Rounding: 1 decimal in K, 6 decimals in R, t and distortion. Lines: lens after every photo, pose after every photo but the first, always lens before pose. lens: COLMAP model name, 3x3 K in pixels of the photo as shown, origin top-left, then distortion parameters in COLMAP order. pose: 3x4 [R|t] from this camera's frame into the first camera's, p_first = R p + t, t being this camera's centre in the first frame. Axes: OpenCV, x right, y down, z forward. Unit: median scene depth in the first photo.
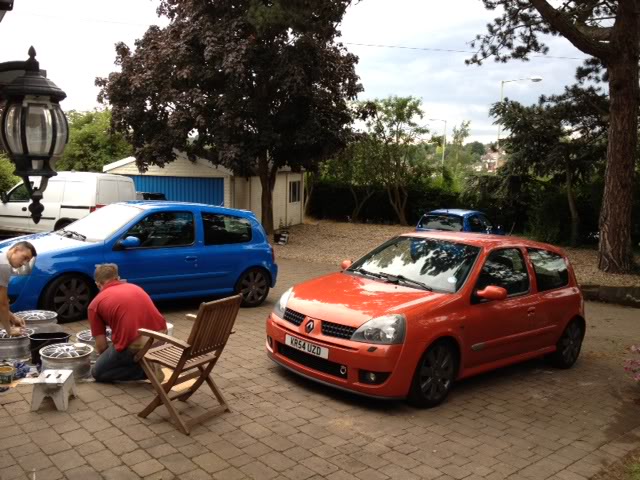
lens RADIAL K [[590.8, 0, 318.8], [0, 590.8, 238.5], [0, 0, 1]] dist [0.030332, 0.000000]
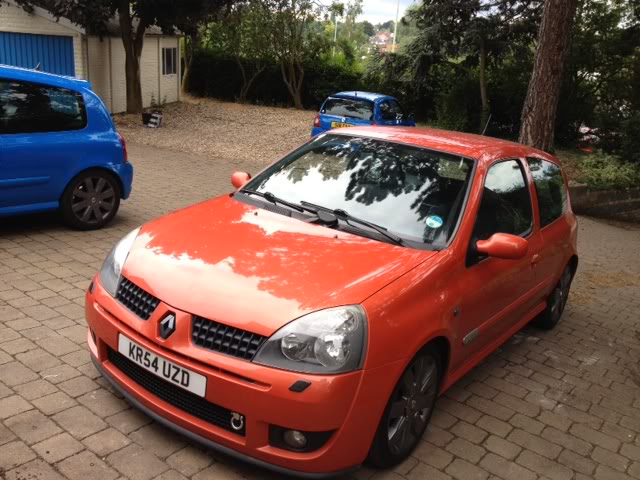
lens RADIAL K [[590.8, 0, 321.2], [0, 590.8, 238.5], [0, 0, 1]] dist [0.030332, 0.000000]
pose [[0.980596, -0.007499, 0.195897, 0.004785], [-0.031213, 0.980549, 0.193778, -0.006640], [-0.193540, -0.196132, 0.961288, 0.176233]]
